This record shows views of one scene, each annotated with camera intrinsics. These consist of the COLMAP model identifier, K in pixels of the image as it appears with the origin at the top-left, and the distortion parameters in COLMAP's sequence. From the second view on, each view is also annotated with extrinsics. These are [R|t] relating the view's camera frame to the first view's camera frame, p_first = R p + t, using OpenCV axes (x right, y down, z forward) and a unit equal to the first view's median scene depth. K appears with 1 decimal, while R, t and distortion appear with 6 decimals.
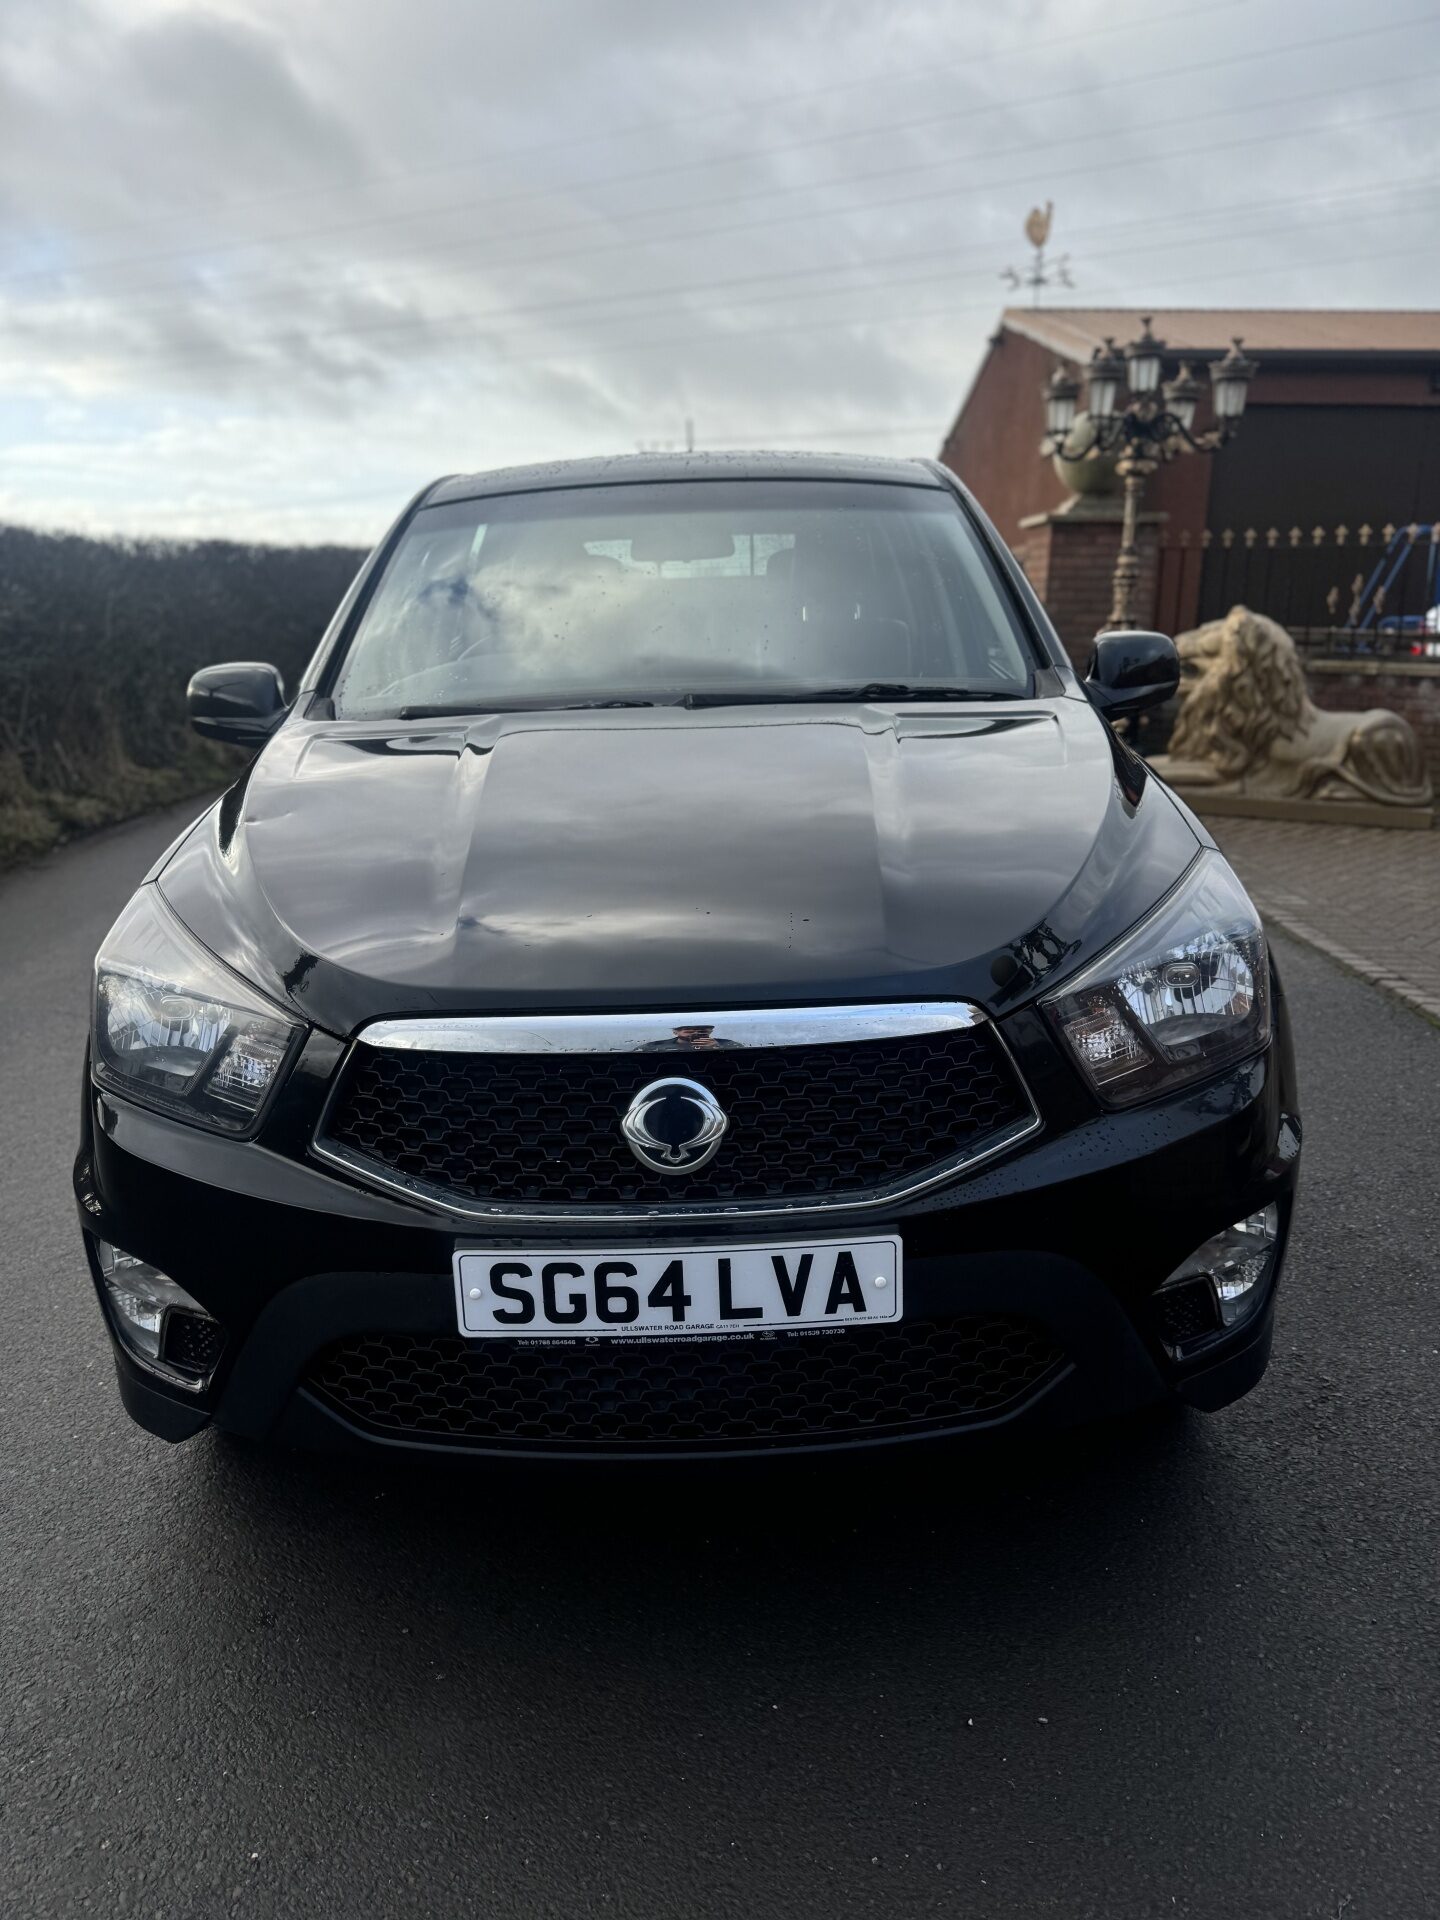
lens RADIAL K [[1360.4, 0, 714.6], [0, 1360.4, 956.9], [0, 0, 1]] dist [-0.009119, -0.000705]
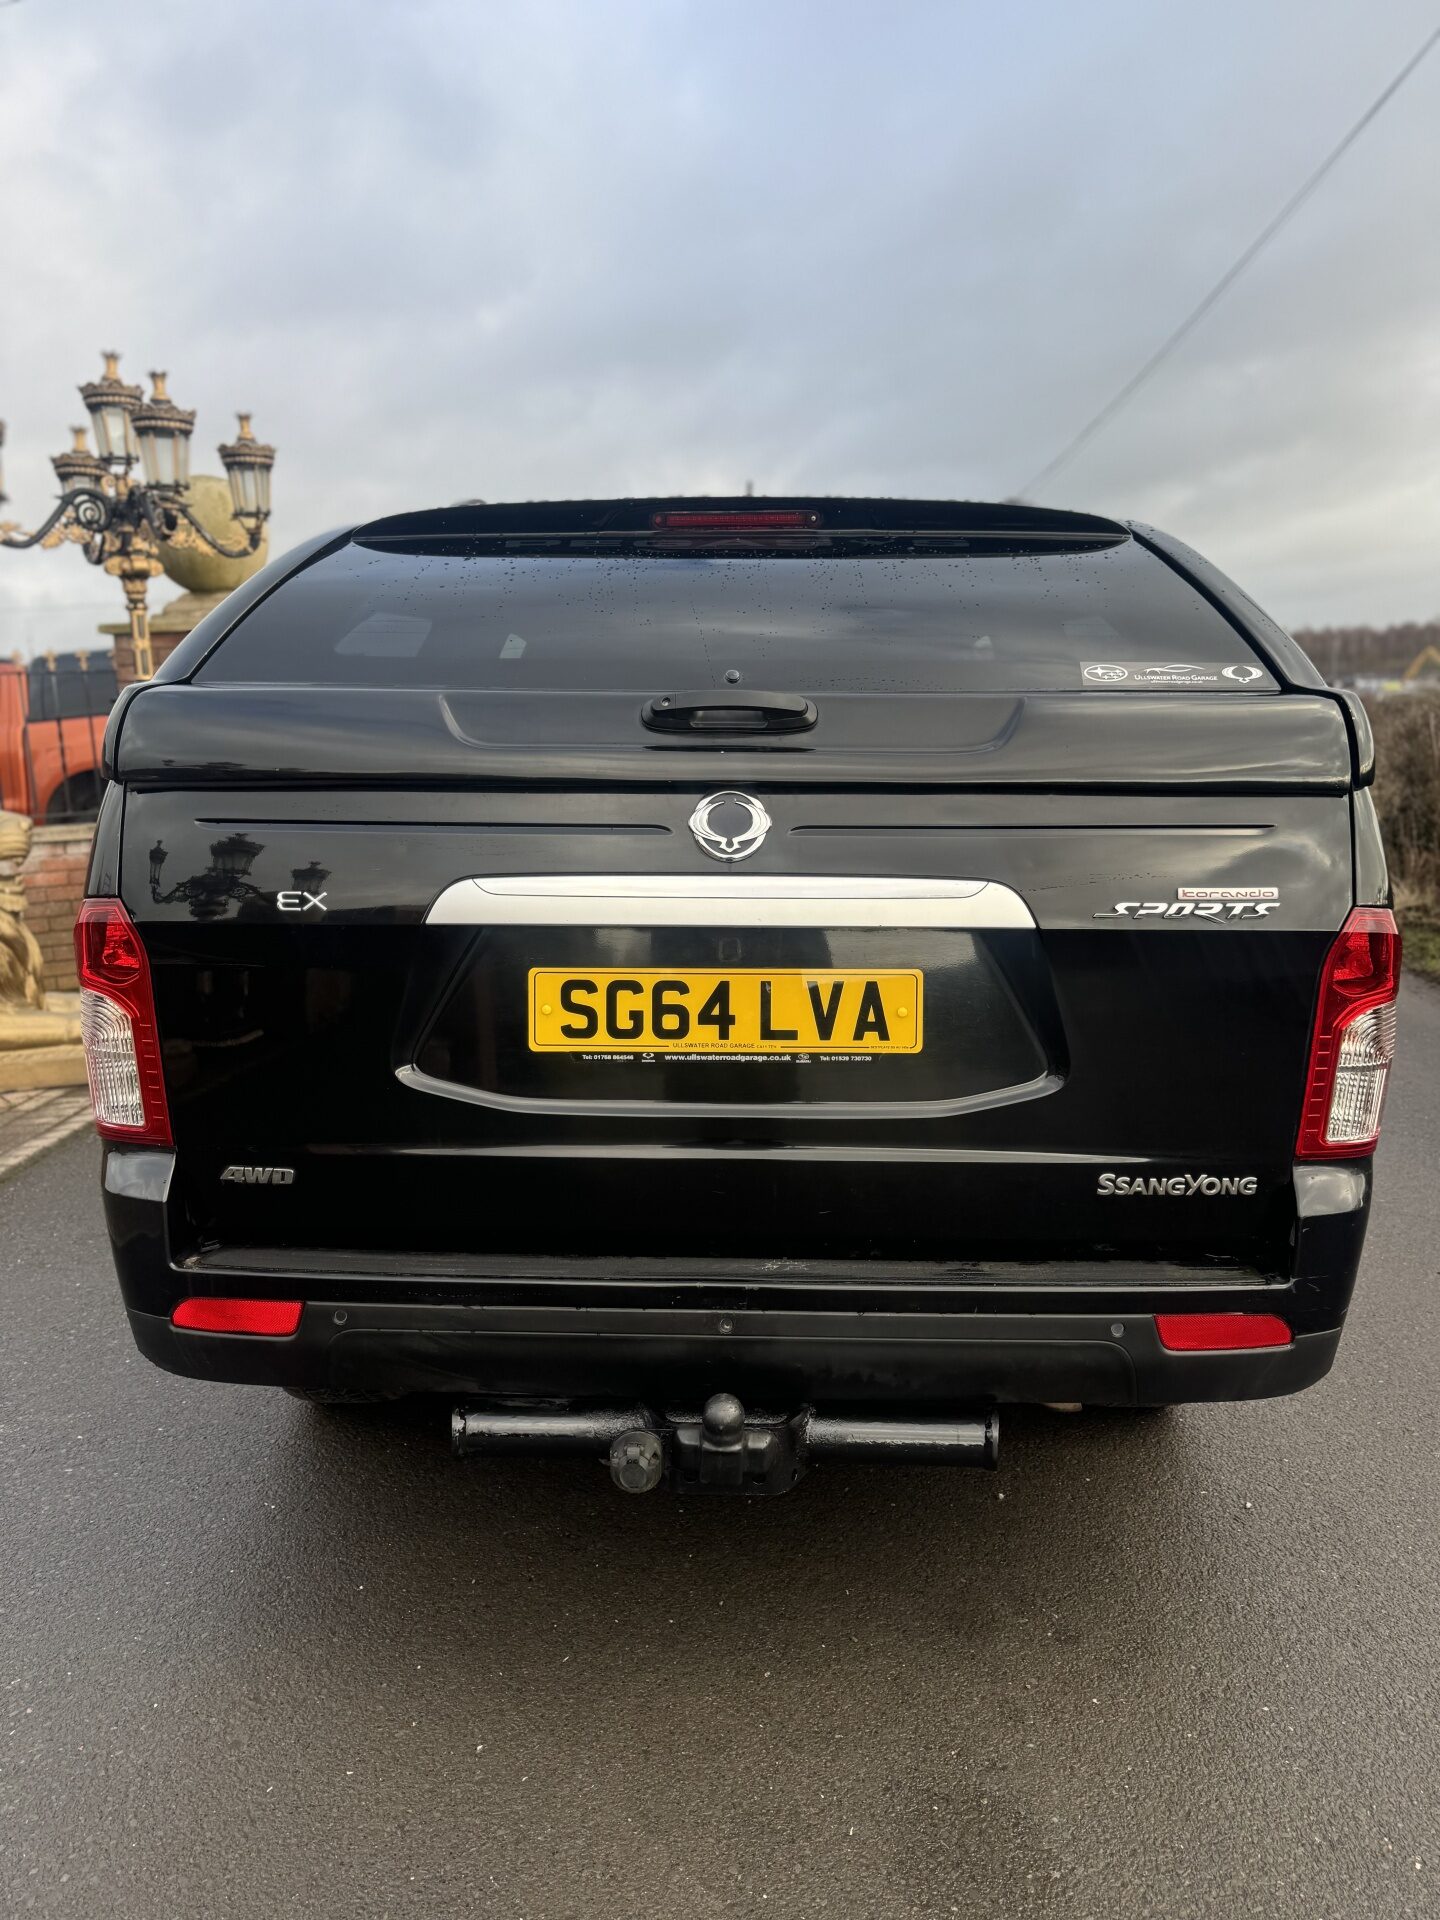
lens RADIAL K [[1360.4, 0, 730.9], [0, 1360.4, 956.6], [0, 0, 1]] dist [-0.009119, -0.000705]
pose [[0.999125, 0.035930, -0.021412, 0.001469], [-0.032024, 0.986437, 0.160983, 0.015949], [0.026906, -0.160157, 0.986725, -0.118650]]
